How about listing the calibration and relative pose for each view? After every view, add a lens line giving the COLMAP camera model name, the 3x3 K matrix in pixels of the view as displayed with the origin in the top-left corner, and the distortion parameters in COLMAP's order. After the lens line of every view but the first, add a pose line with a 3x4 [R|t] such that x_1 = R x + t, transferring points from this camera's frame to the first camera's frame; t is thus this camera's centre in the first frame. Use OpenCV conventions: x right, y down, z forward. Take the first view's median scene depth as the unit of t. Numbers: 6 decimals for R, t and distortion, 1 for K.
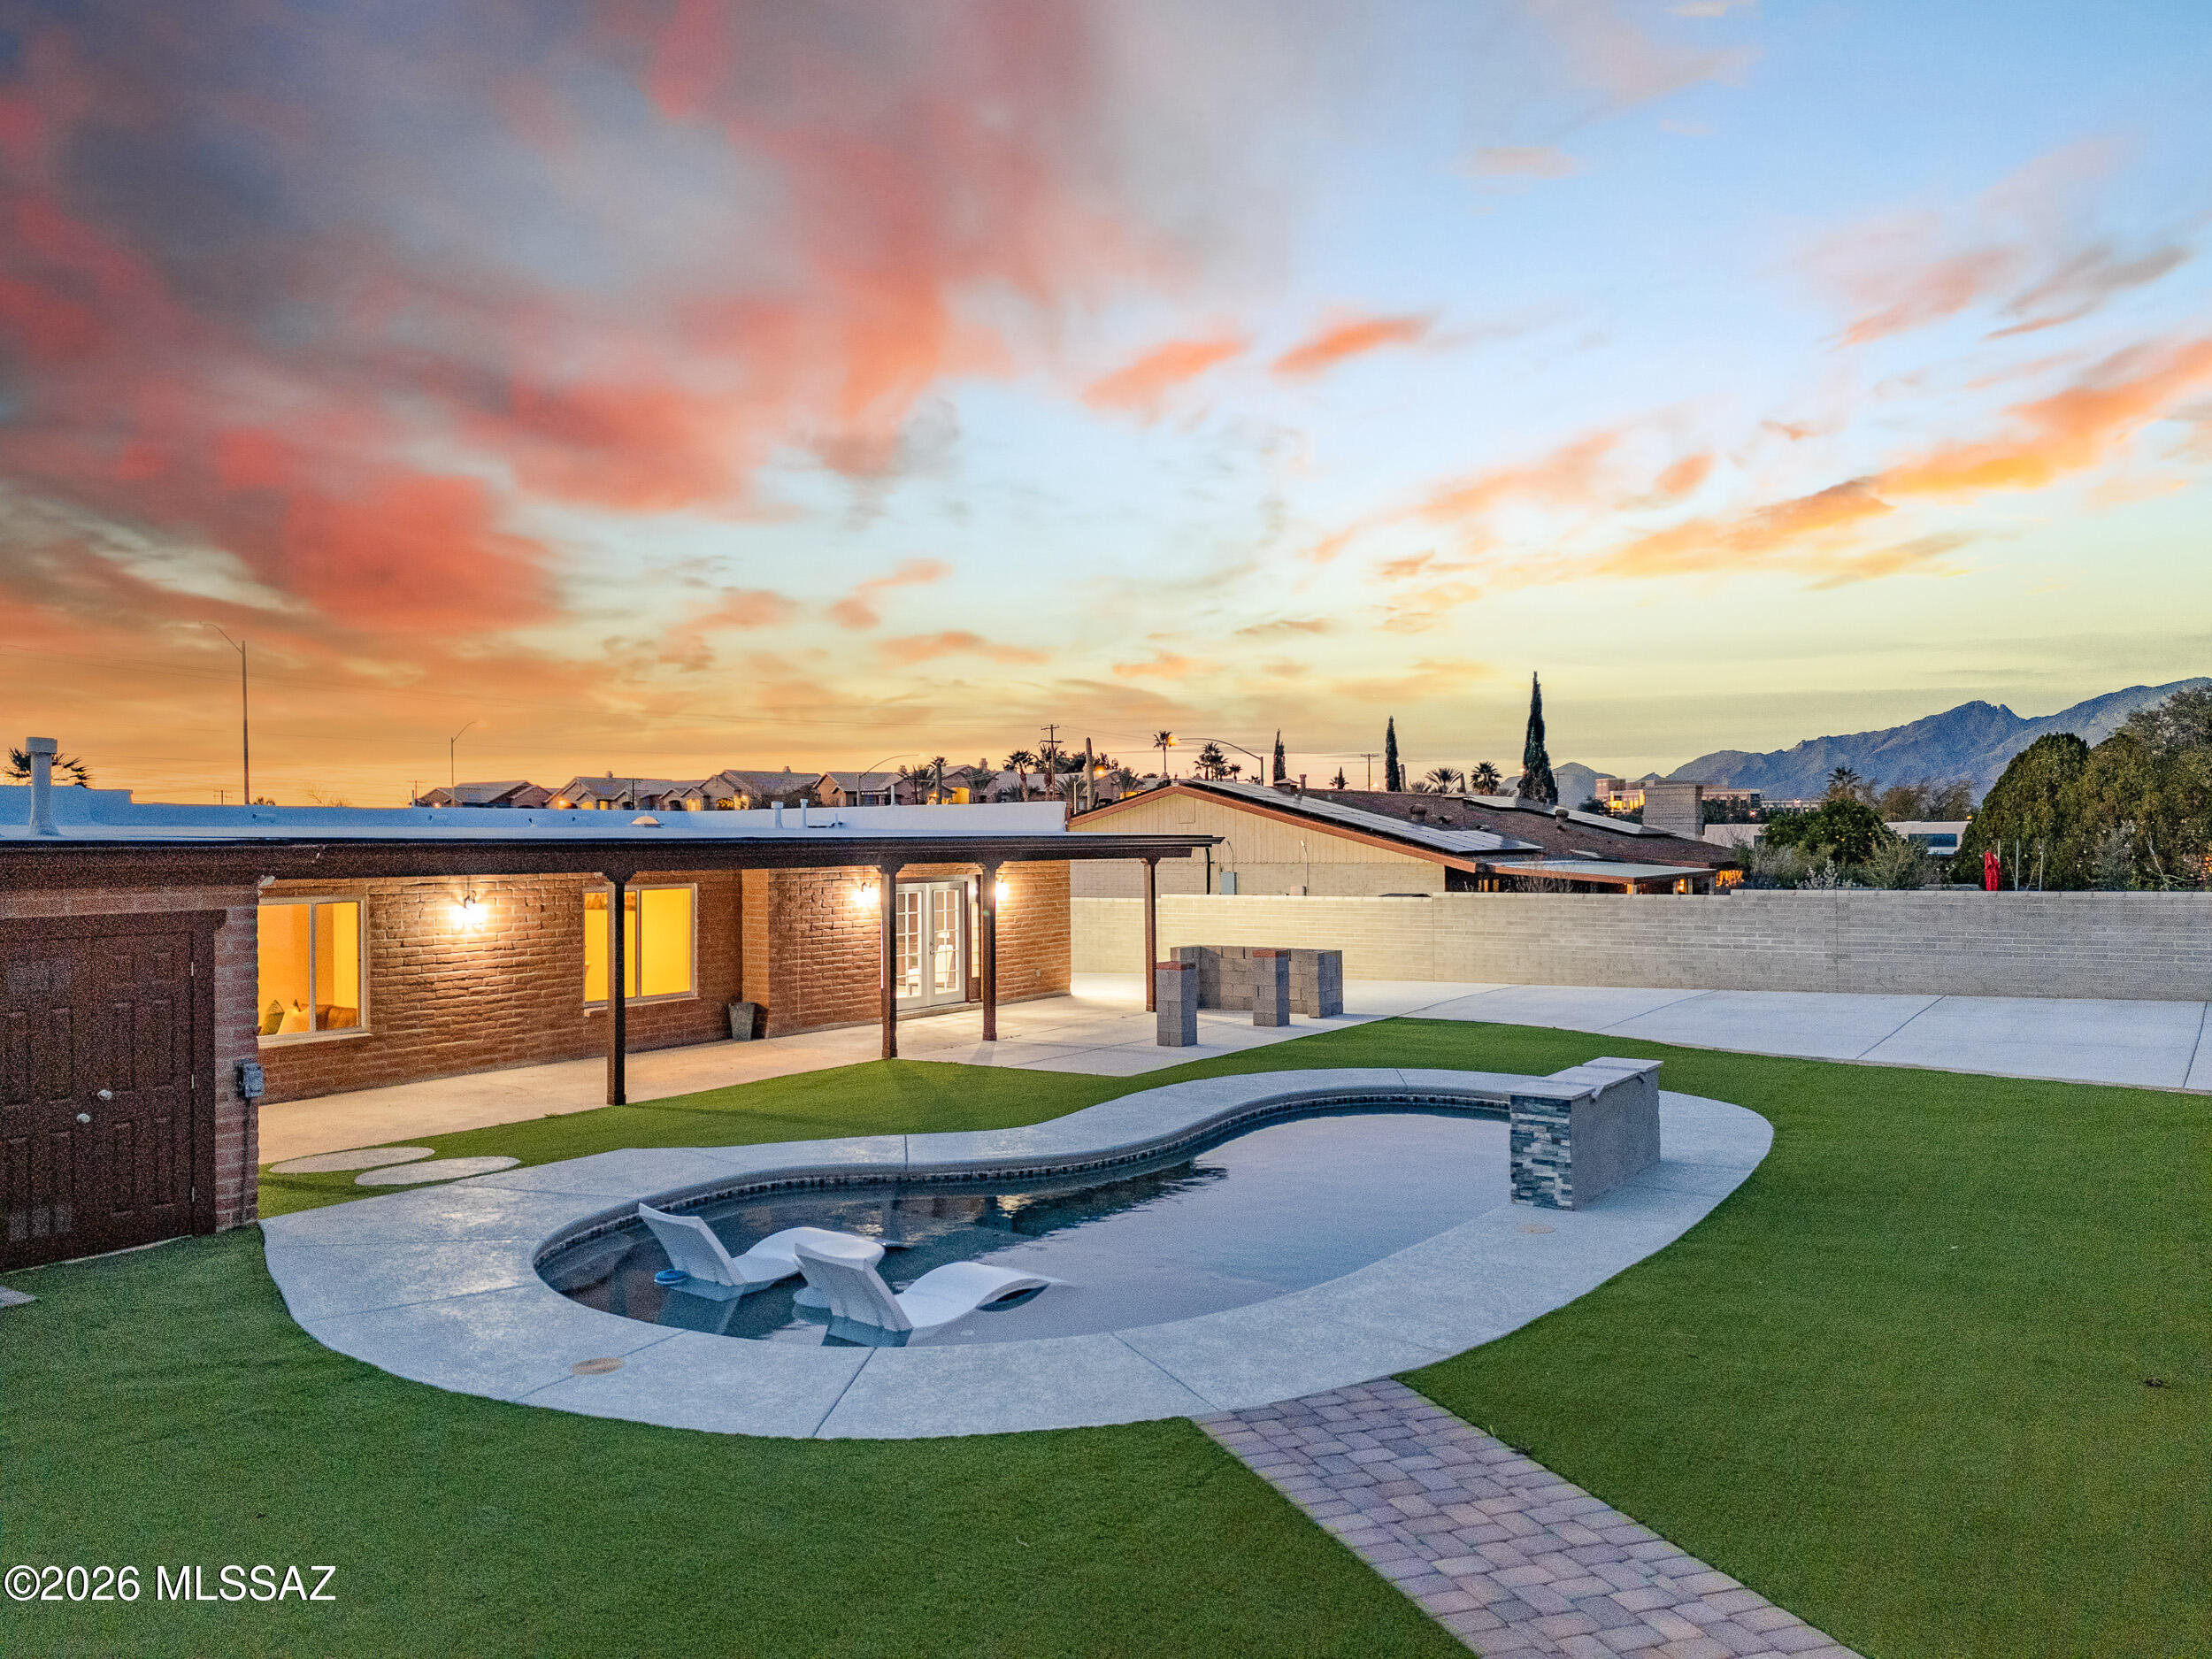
lens RADIAL K [[1614.4, 0, 1101.6], [0, 1614.4, 821.3], [0, 0, 1]] dist [0.098385, -0.106025]
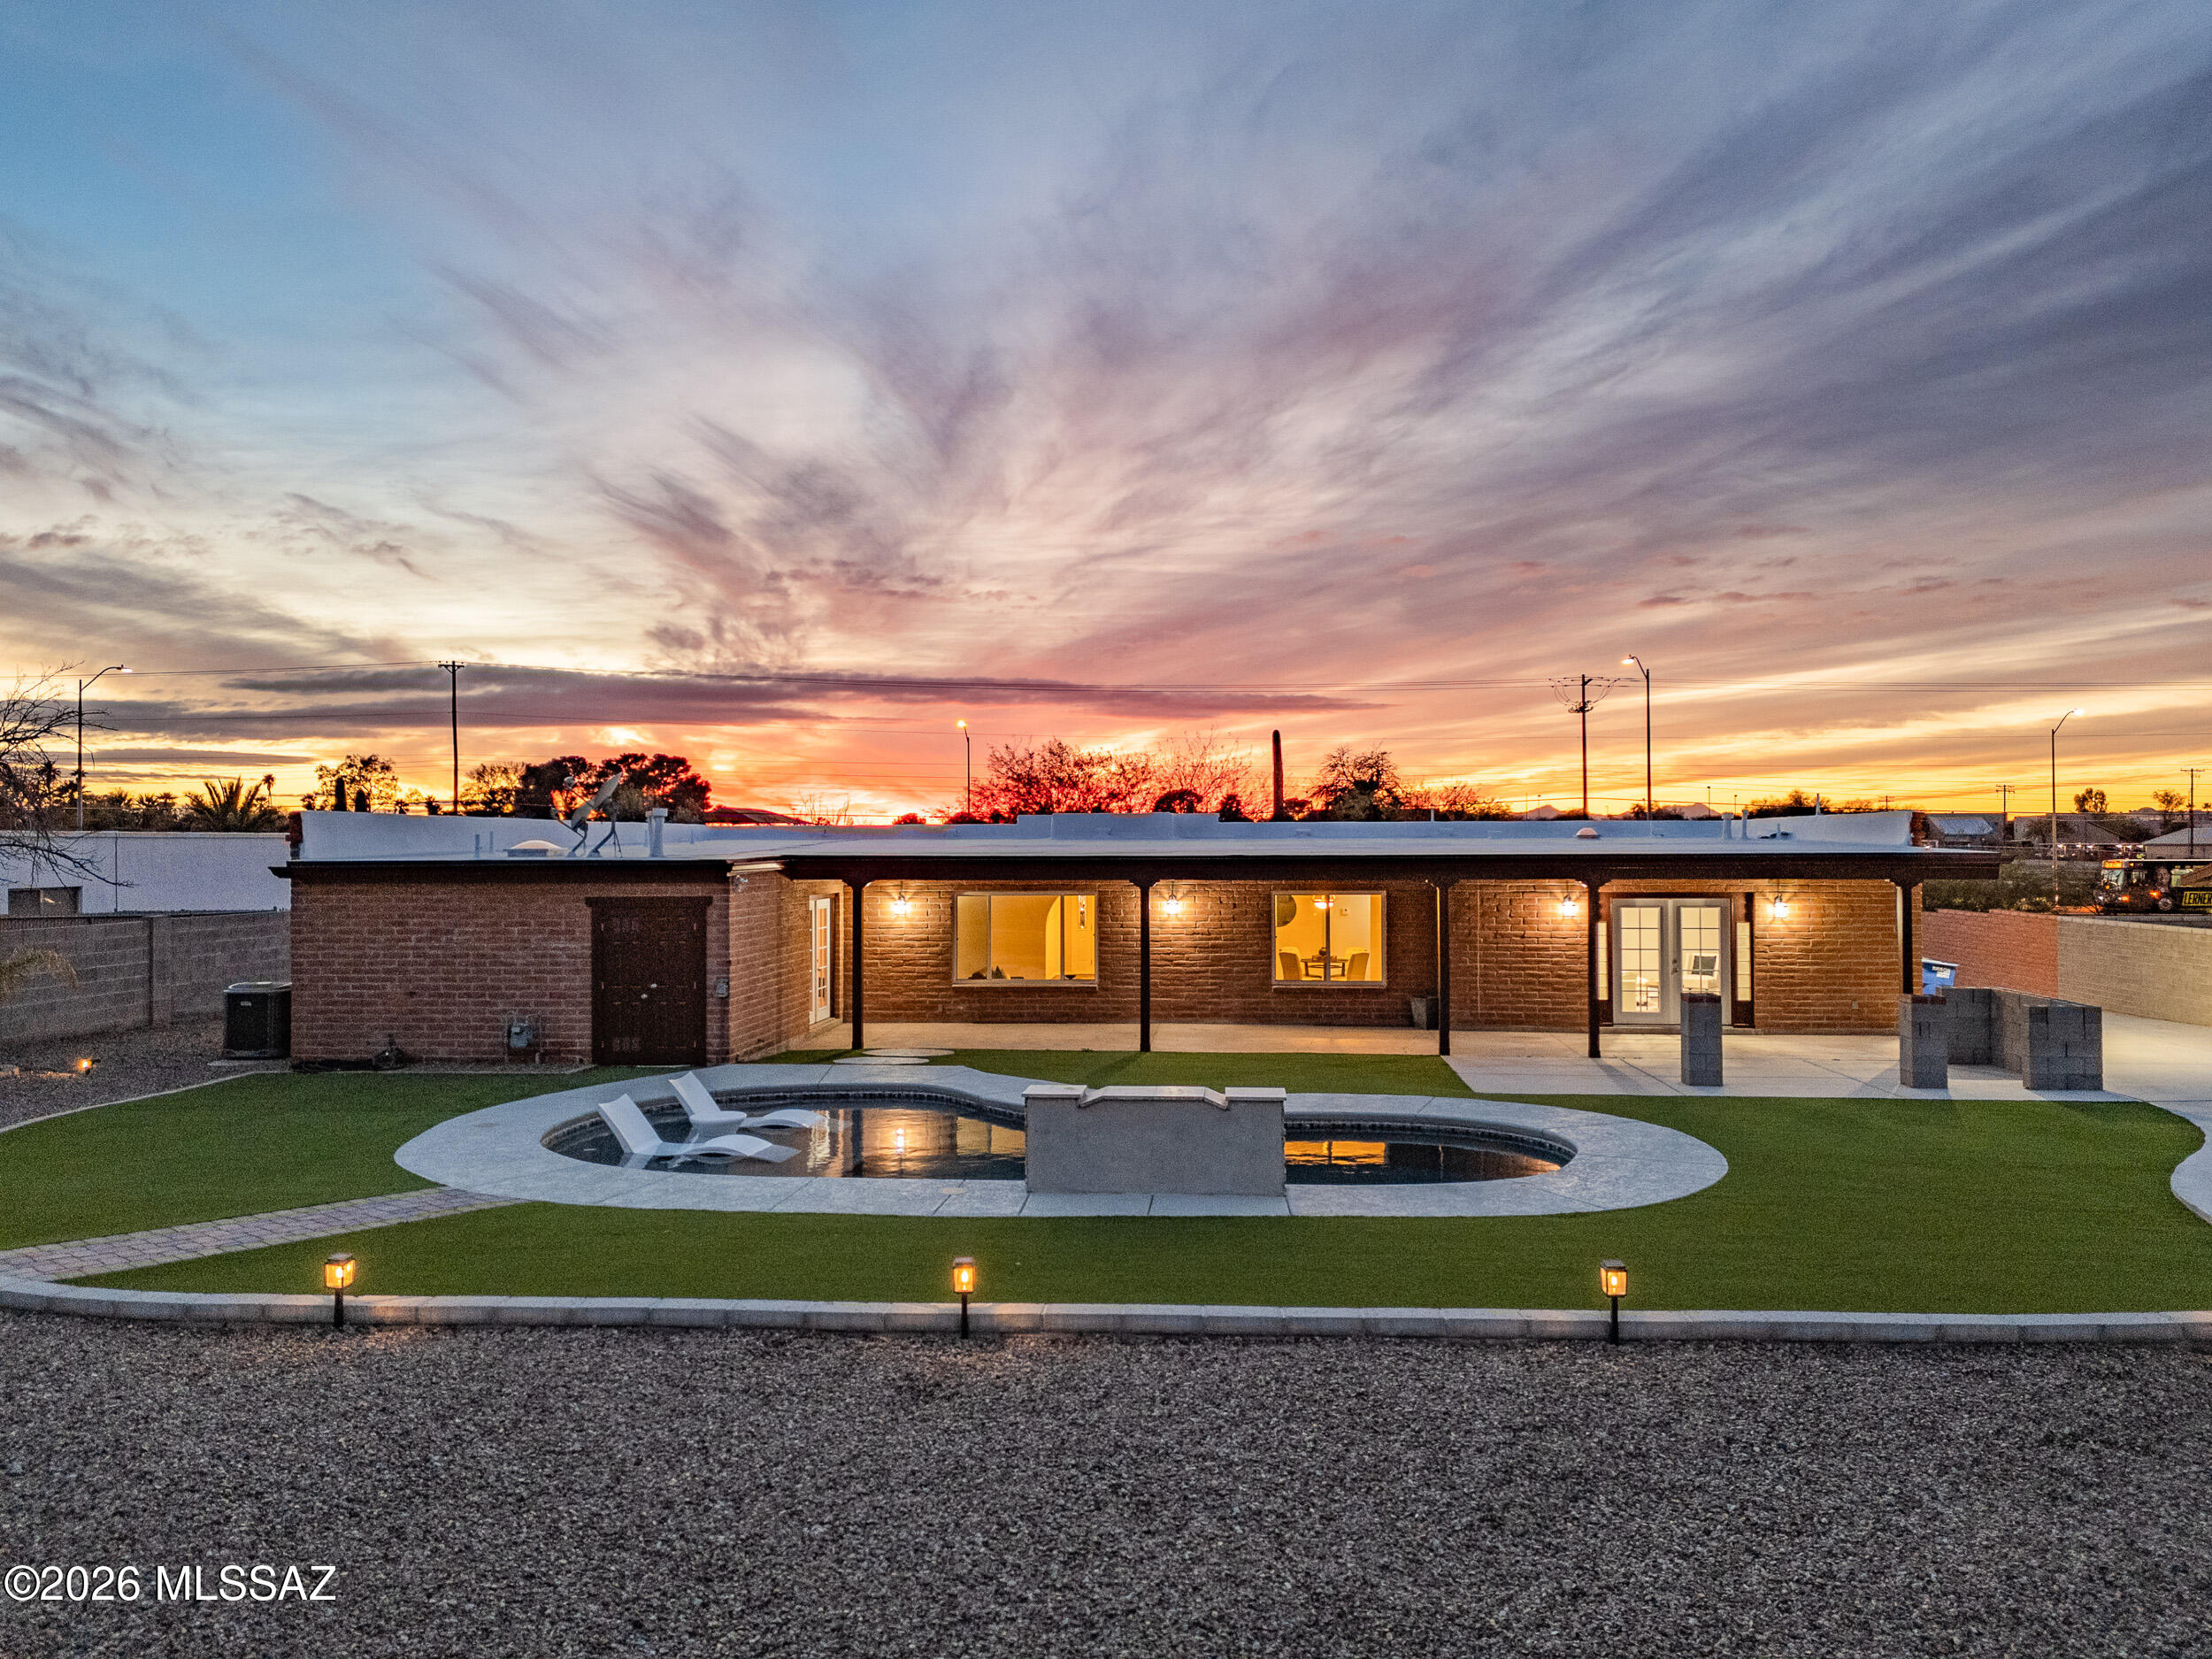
lens RADIAL K [[1614.4, 0, 1101.6], [0, 1614.4, 821.3], [0, 0, 1]] dist [0.098385, -0.106025]
pose [[0.511715, -0.004339, -0.859144, 0.648225], [0.009419, 0.999955, 0.000560, -0.014721], [0.859104, -0.008379, 0.511733, 0.214624]]
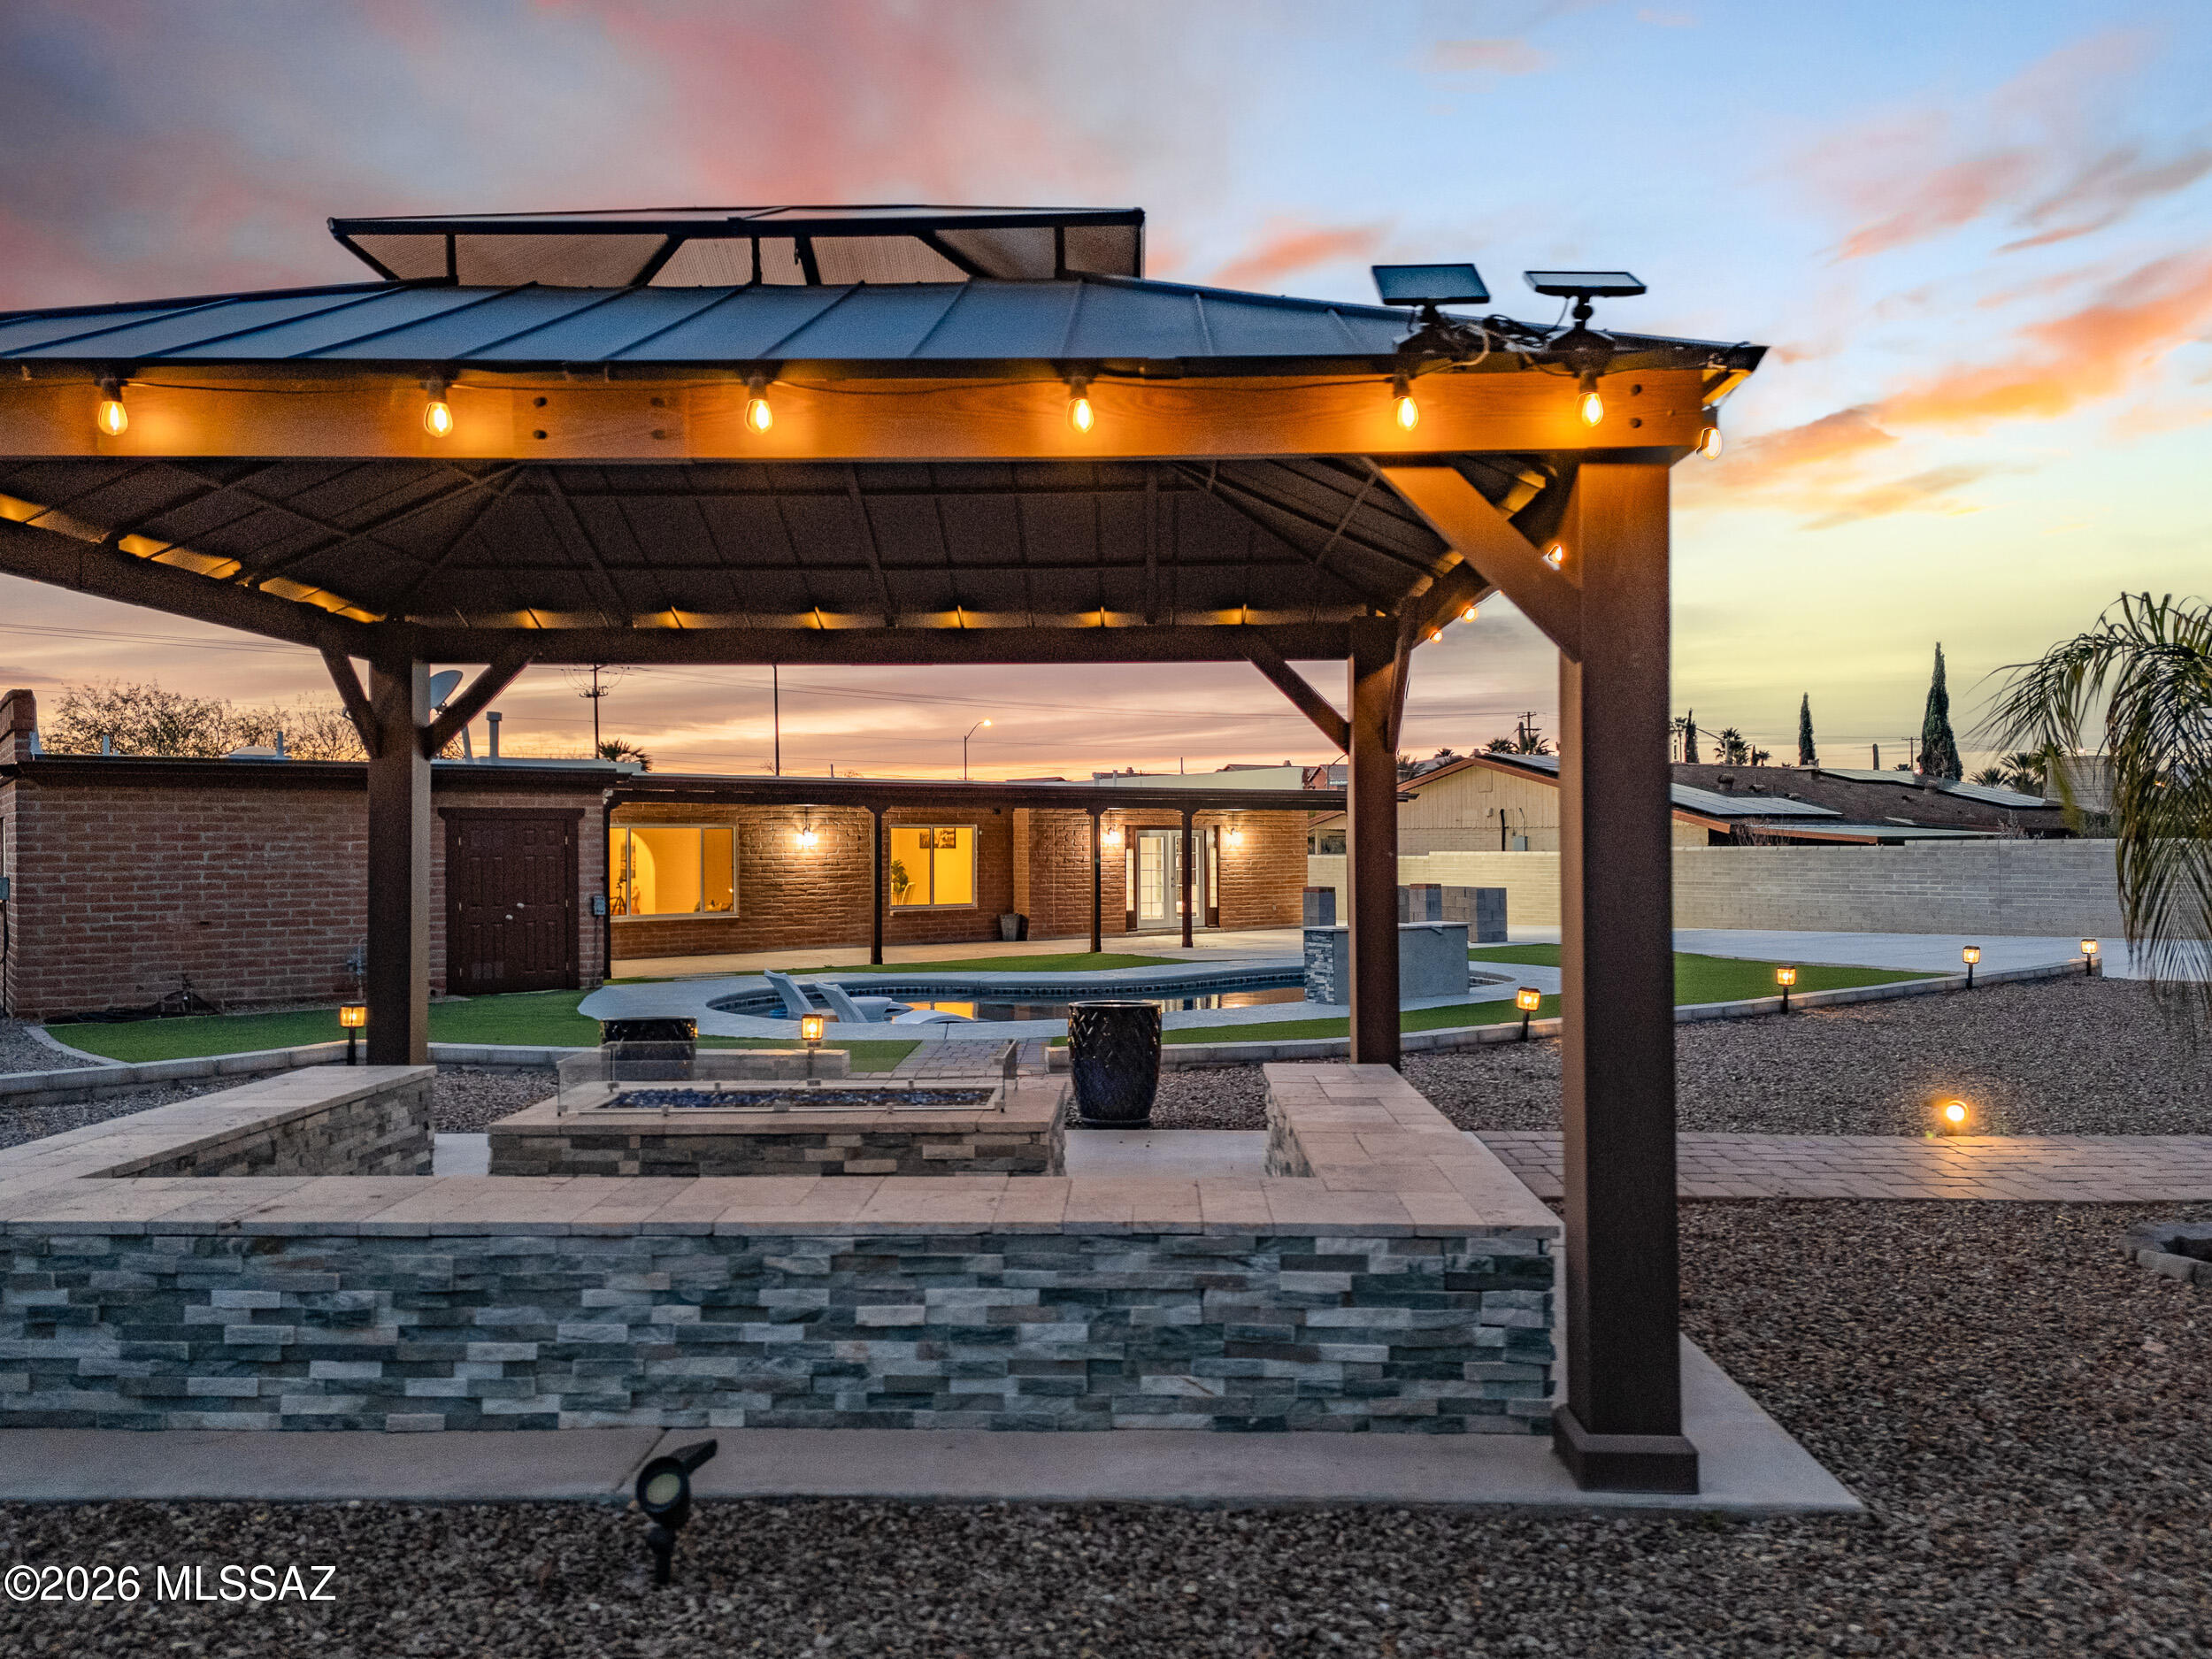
lens RADIAL K [[1614.4, 0, 1101.6], [0, 1614.4, 821.3], [0, 0, 1]] dist [0.098385, -0.106025]
pose [[0.947801, 0.001170, -0.318862, 0.274953], [-0.000192, 0.999995, 0.003099, 0.031110], [0.318864, -0.002877, 0.947796, -0.240039]]
